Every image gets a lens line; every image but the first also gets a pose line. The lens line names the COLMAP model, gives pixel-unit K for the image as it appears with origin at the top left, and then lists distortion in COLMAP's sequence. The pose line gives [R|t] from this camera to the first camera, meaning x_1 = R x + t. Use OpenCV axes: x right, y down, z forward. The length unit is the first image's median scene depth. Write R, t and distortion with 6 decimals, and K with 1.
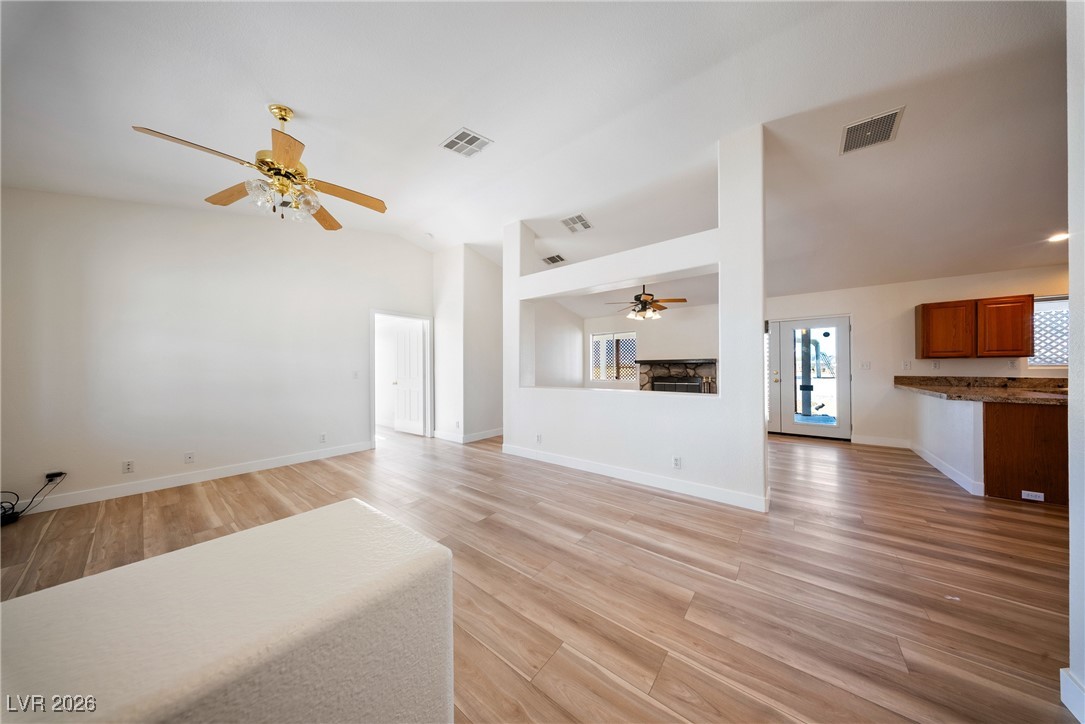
lens RADIAL K [[321.1, 0, 541.1], [0, 321.1, 363.9], [0, 0, 1]] dist [0.000376, -0.001086]
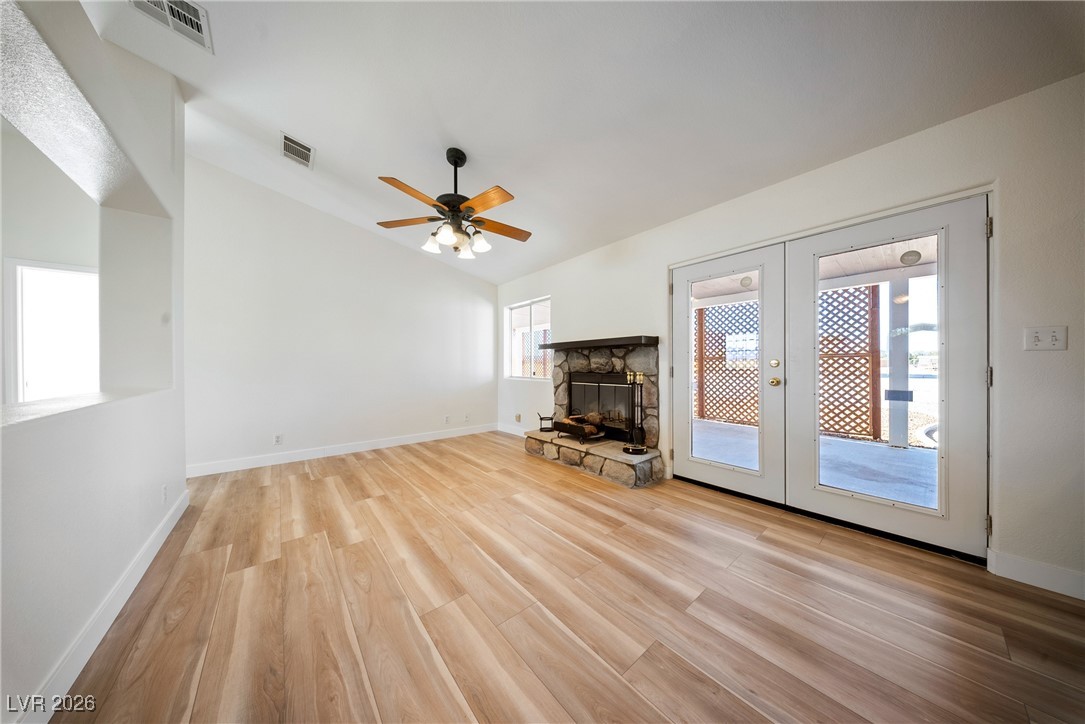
lens RADIAL K [[321.1, 0, 544.3], [0, 321.1, 363.2], [0, 0, 1]] dist [0.000376, -0.001086]
pose [[0.978624, 0.001588, -0.205650, 0.717382], [0.000625, 0.999943, 0.010697, 0.030692], [0.205655, -0.010596, 0.978567, 0.717923]]
